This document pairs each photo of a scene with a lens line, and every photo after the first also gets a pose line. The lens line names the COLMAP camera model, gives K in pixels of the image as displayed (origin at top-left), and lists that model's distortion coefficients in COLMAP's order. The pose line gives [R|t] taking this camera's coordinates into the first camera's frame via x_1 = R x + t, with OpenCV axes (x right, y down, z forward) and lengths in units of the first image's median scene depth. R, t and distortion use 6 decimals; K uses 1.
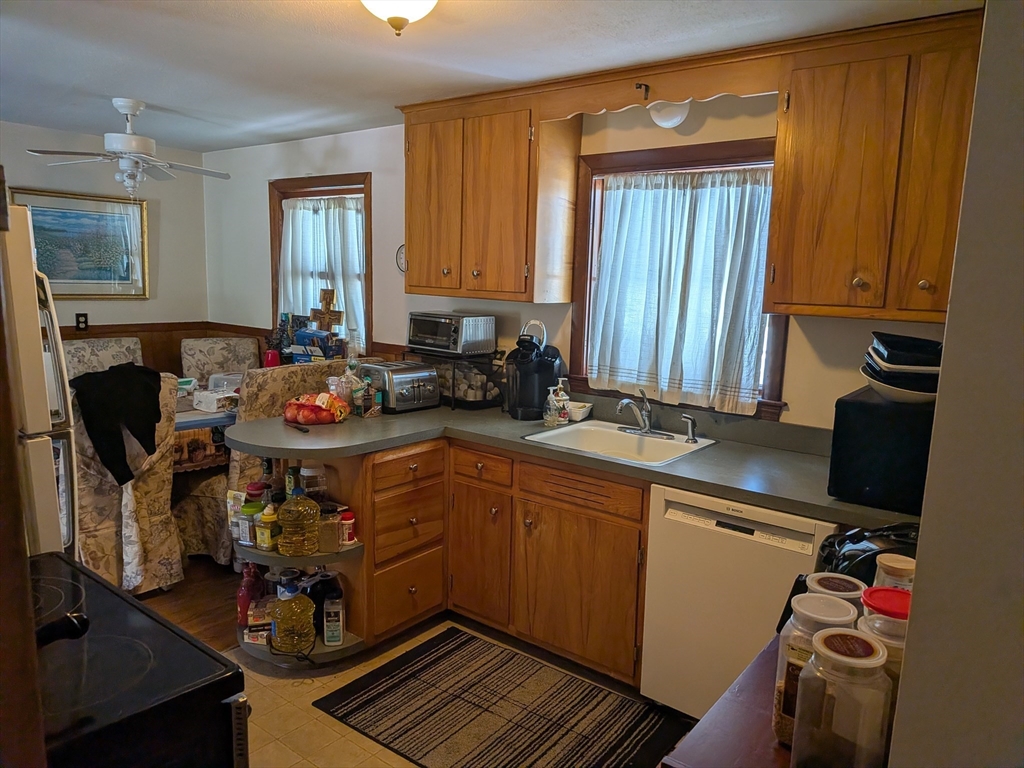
lens RADIAL K [[713.5, 0, 512.0], [0, 713.5, 384.0], [0, 0, 1]] dist [0.004451, -0.033221]
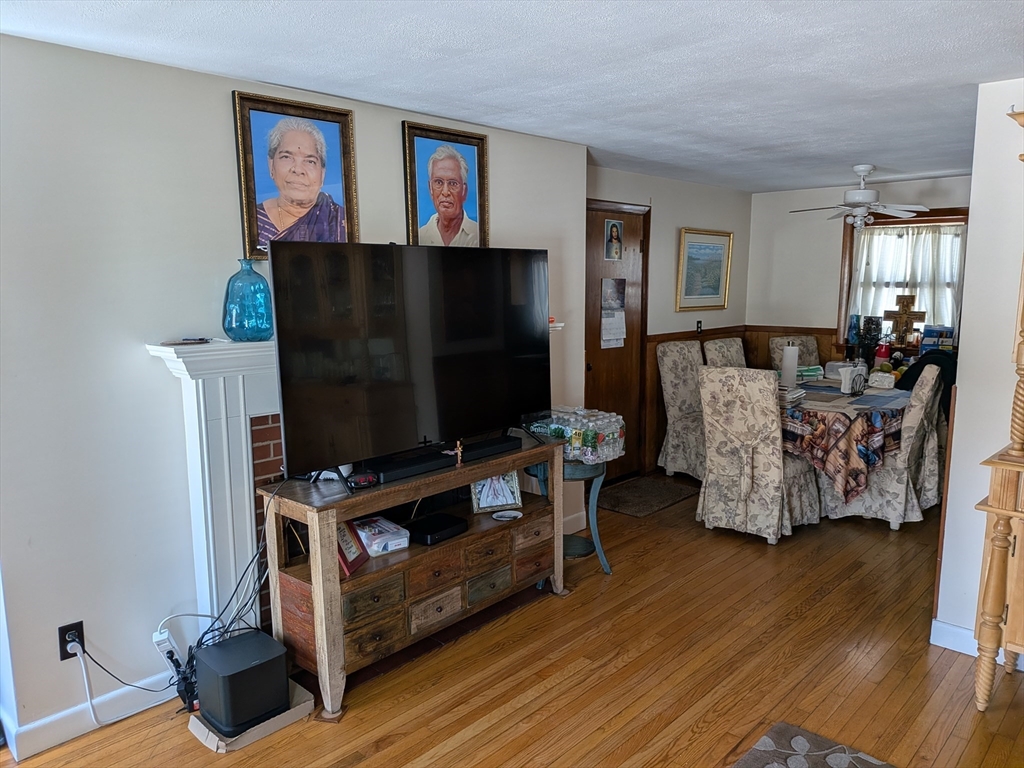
lens RADIAL K [[713.5, 0, 512.0], [0, 713.5, 384.0], [0, 0, 1]] dist [0.004451, -0.033221]
pose [[0.991272, -0.024198, -0.129591, -0.797485], [0.023088, 0.999683, -0.010058, 0.025083], [0.129793, 0.006979, 0.991517, -0.375295]]
